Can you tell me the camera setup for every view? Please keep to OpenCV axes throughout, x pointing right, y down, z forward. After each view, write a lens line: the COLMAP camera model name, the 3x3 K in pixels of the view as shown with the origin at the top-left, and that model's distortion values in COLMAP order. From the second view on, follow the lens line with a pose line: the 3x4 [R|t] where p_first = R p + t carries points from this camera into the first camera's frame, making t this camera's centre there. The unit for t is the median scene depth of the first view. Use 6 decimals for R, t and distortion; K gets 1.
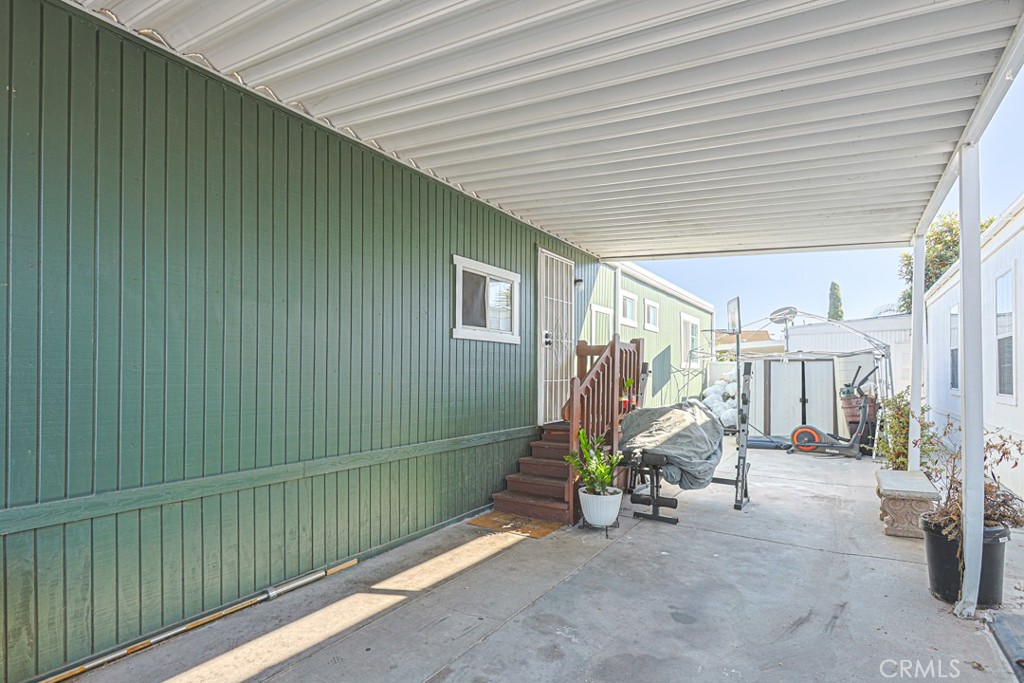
lens RADIAL K [[513.8, 0, 488.8], [0, 513.8, 371.7], [0, 0, 1]] dist [-0.001363, -0.000629]
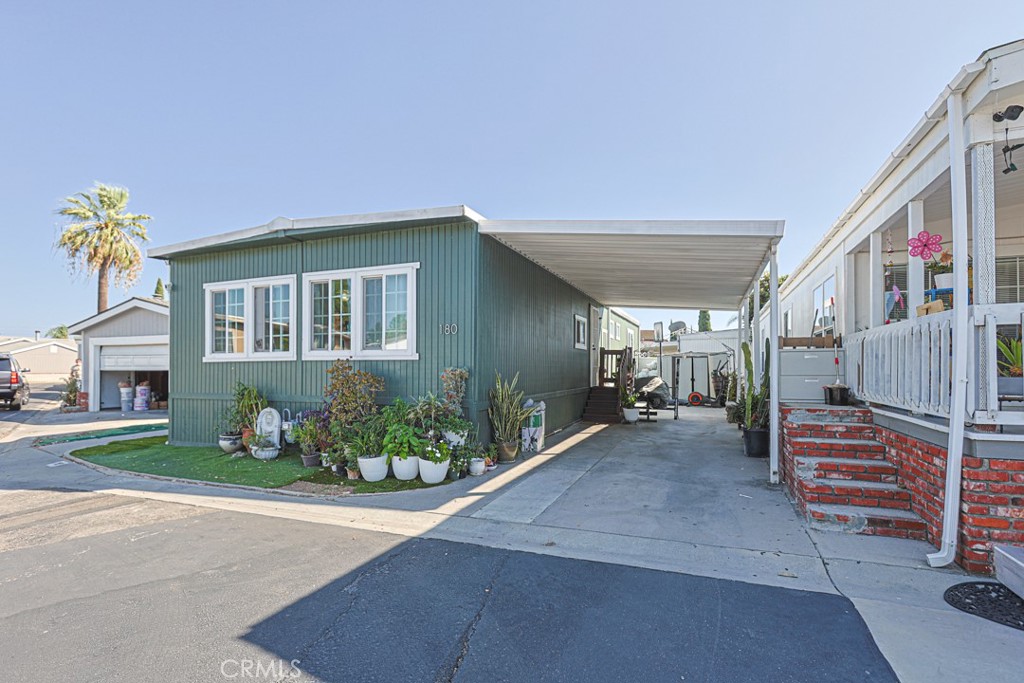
lens RADIAL K [[492.8, 0, 515.2], [0, 492.8, 350.6], [0, 0, 1]] dist [-0.002017, -0.000404]
pose [[0.973901, 0.010551, 0.226727, -0.697272], [-0.004507, 0.999621, -0.027159, 0.009335], [-0.226928, 0.025429, 0.973580, -0.978252]]
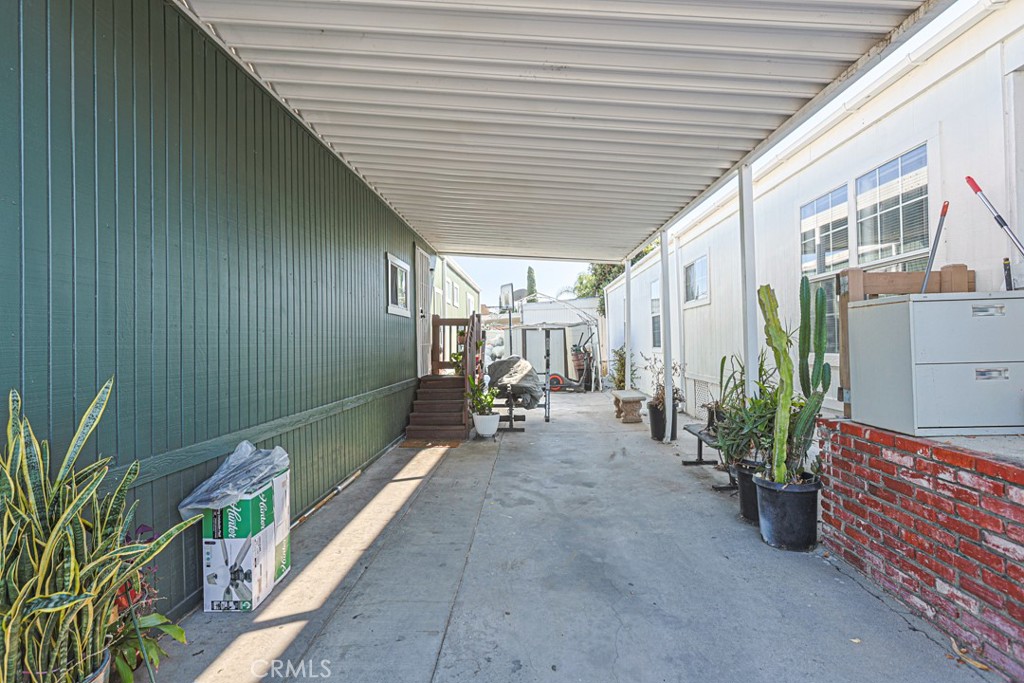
lens RADIAL K [[501.2, 0, 510.6], [0, 501.2, 336.6], [0, 0, 1]] dist [-0.002797, 0.000149]
pose [[0.848924, -0.010997, 0.528401, -0.392212], [0.015741, 0.999866, -0.004479, 0.006526], [-0.528281, 0.012120, 0.848983, -0.243711]]
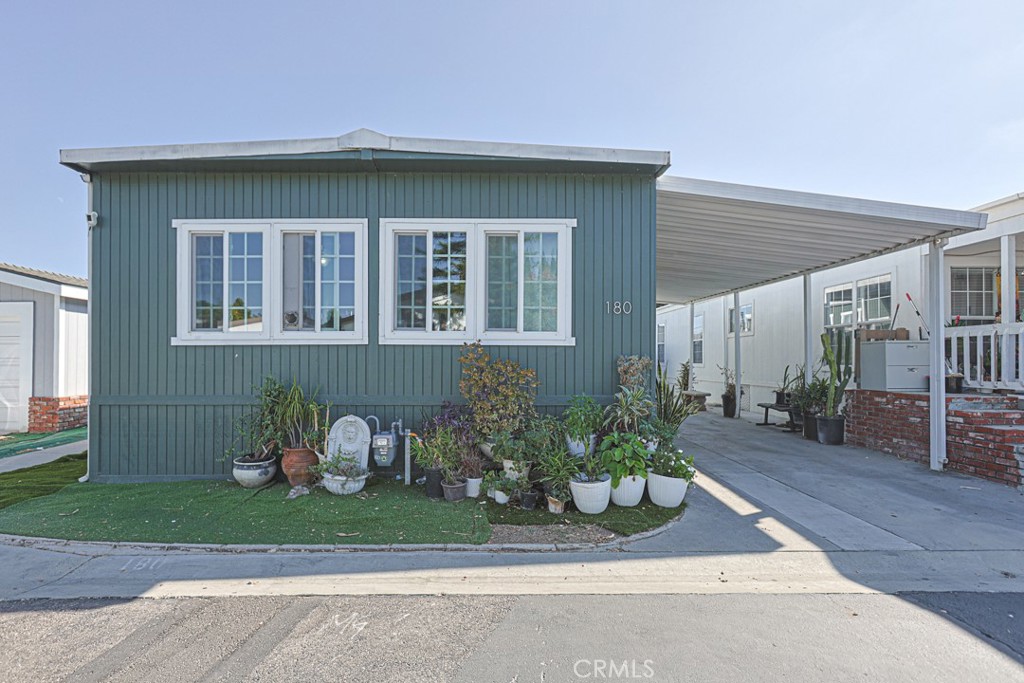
lens RADIAL K [[491.8, 0, 512.0], [0, 491.8, 347.5], [0, 0, 1]] dist [-0.001918, -0.000212]
pose [[0.818723, 0.018326, 0.573896, -1.225591], [-0.011696, 0.999815, -0.015240, 0.017358], [-0.574069, 0.005765, 0.818786, -0.493409]]
